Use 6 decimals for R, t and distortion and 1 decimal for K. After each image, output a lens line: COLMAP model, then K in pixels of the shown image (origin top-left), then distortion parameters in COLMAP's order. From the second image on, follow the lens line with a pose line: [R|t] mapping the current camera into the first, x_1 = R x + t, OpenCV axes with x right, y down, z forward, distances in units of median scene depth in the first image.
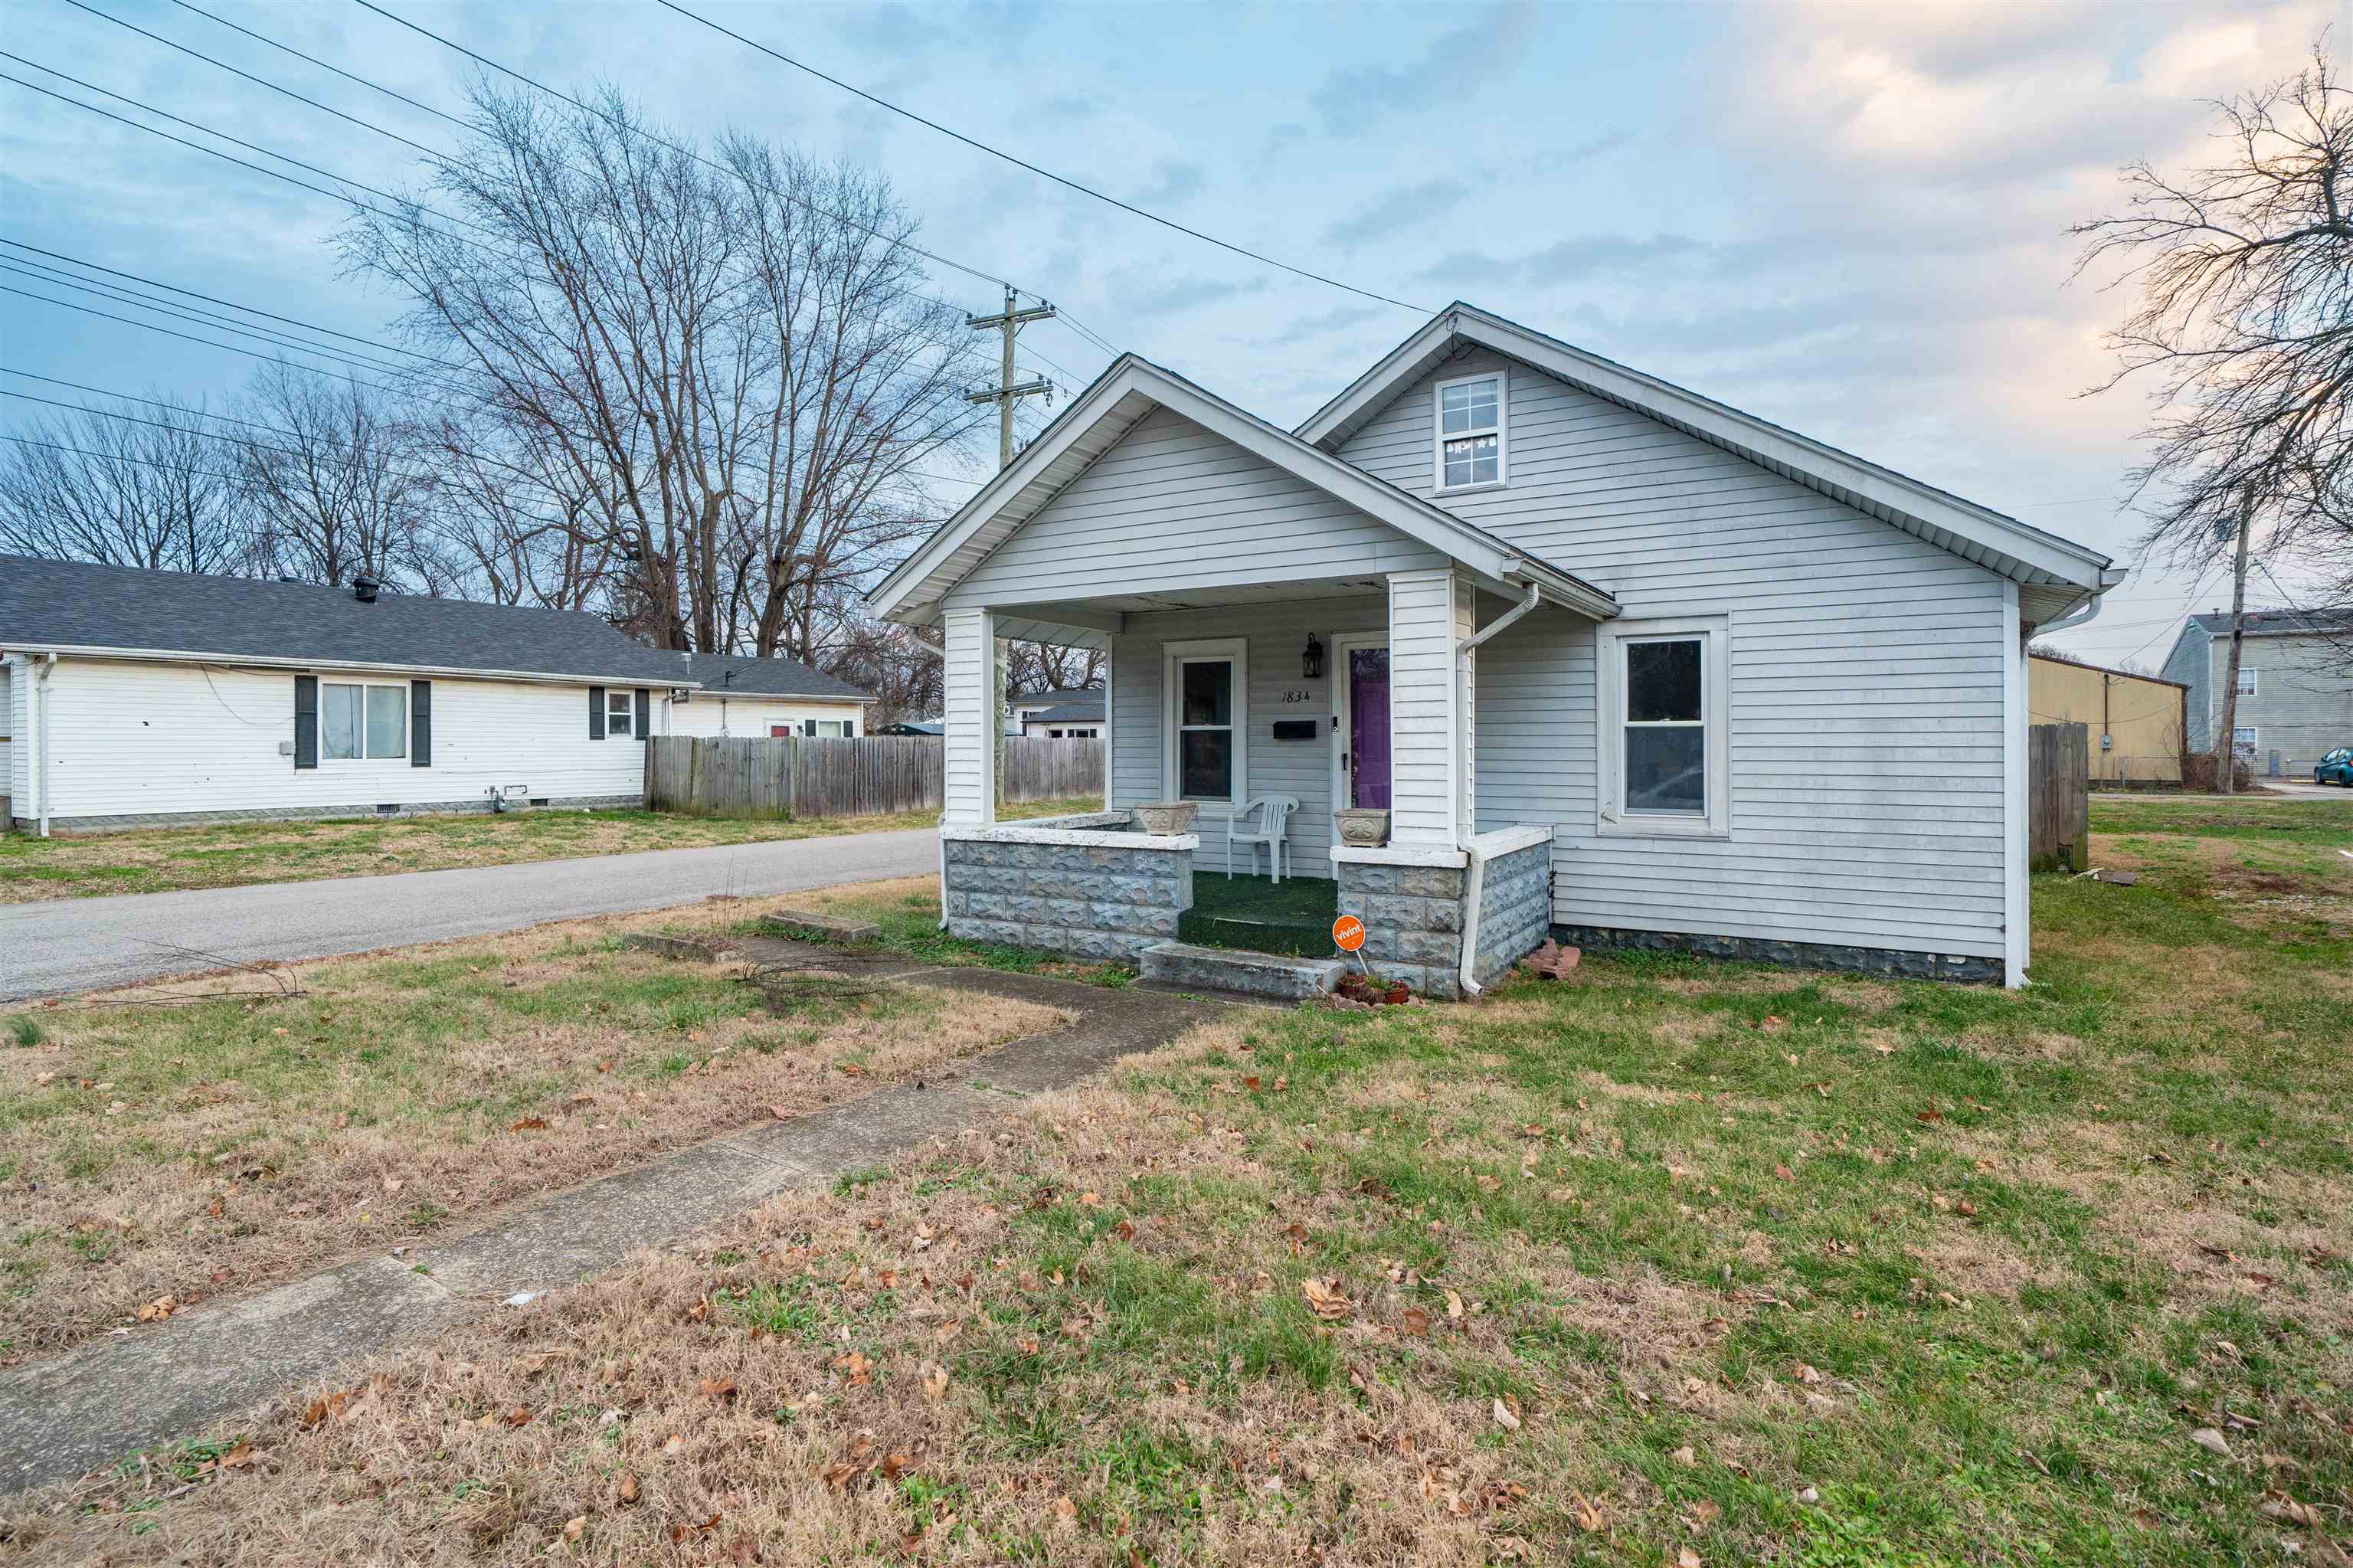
lens RADIAL K [[1159.6, 0, 1176.4], [0, 1159.6, 761.9], [0, 0, 1]] dist [0.000871, 0.000010]
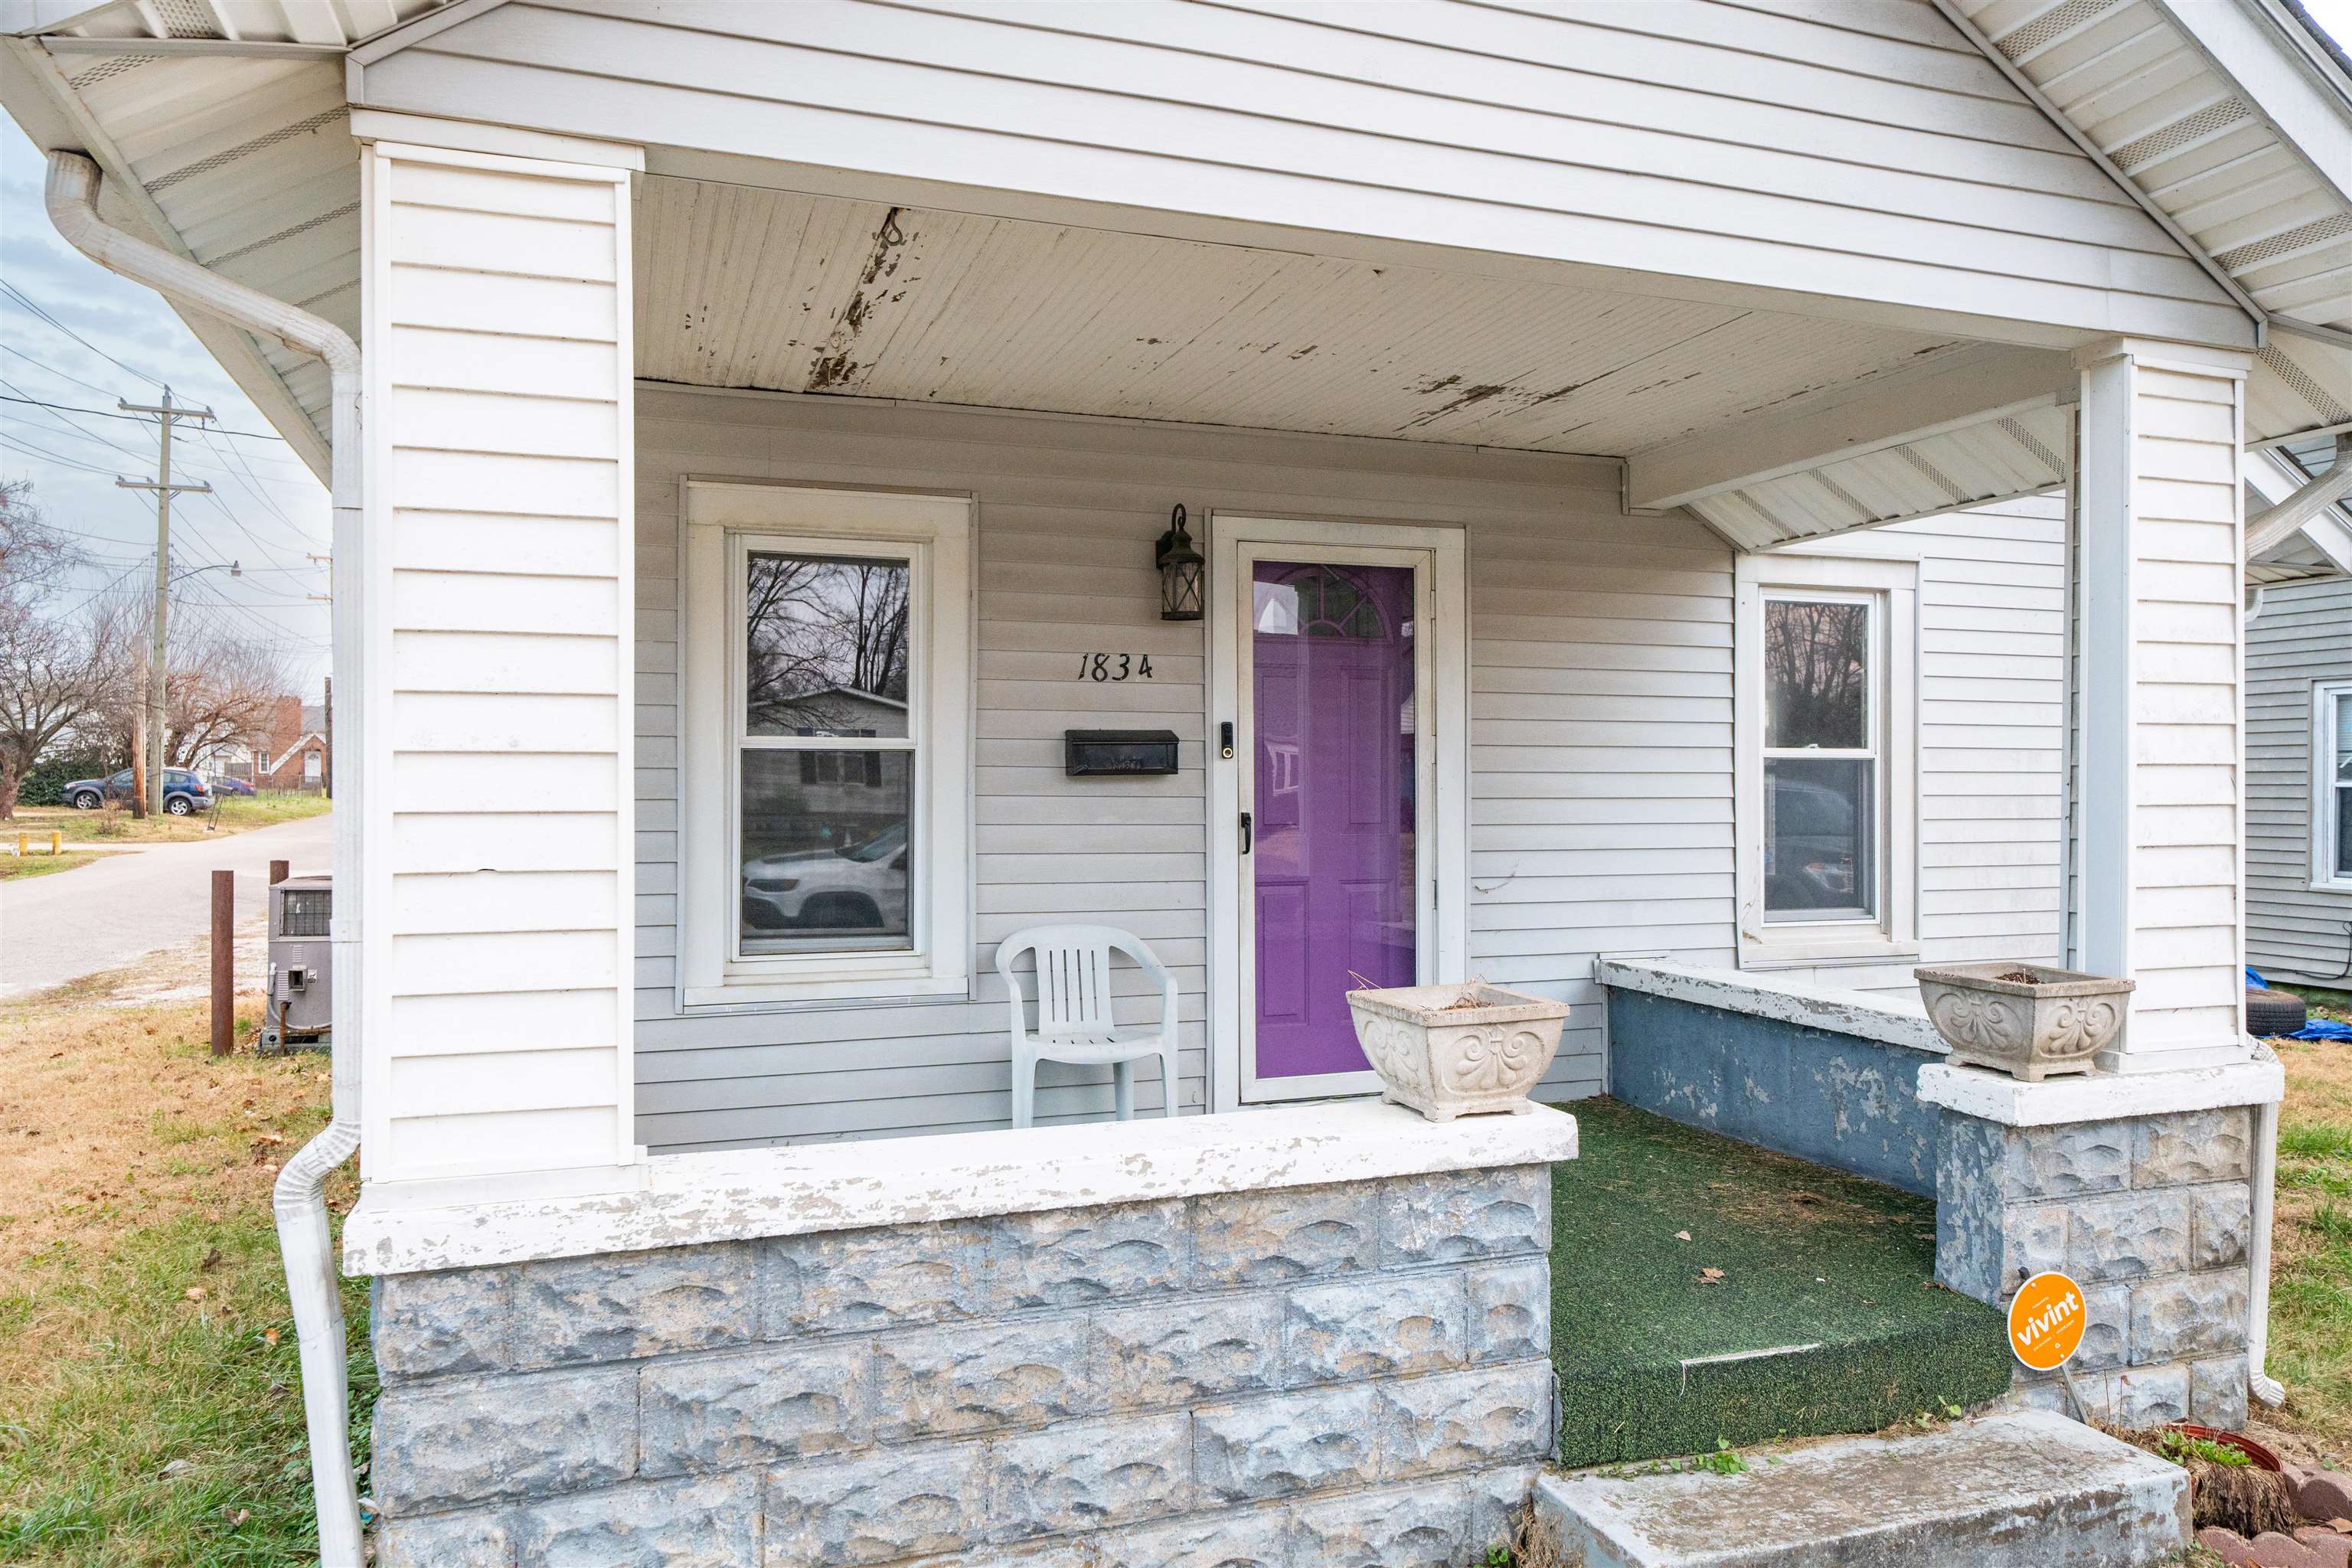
lens RADIAL K [[1579.5, 0, 1177.7], [0, 1579.5, 797.9], [0, 0, 1]] dist [-0.001670, 0.001521]
pose [[0.629465, -0.003754, 0.777020, -0.344652], [0.009100, 0.999955, -0.002542, -0.013249], [-0.776975, 0.008671, 0.629471, 0.775158]]
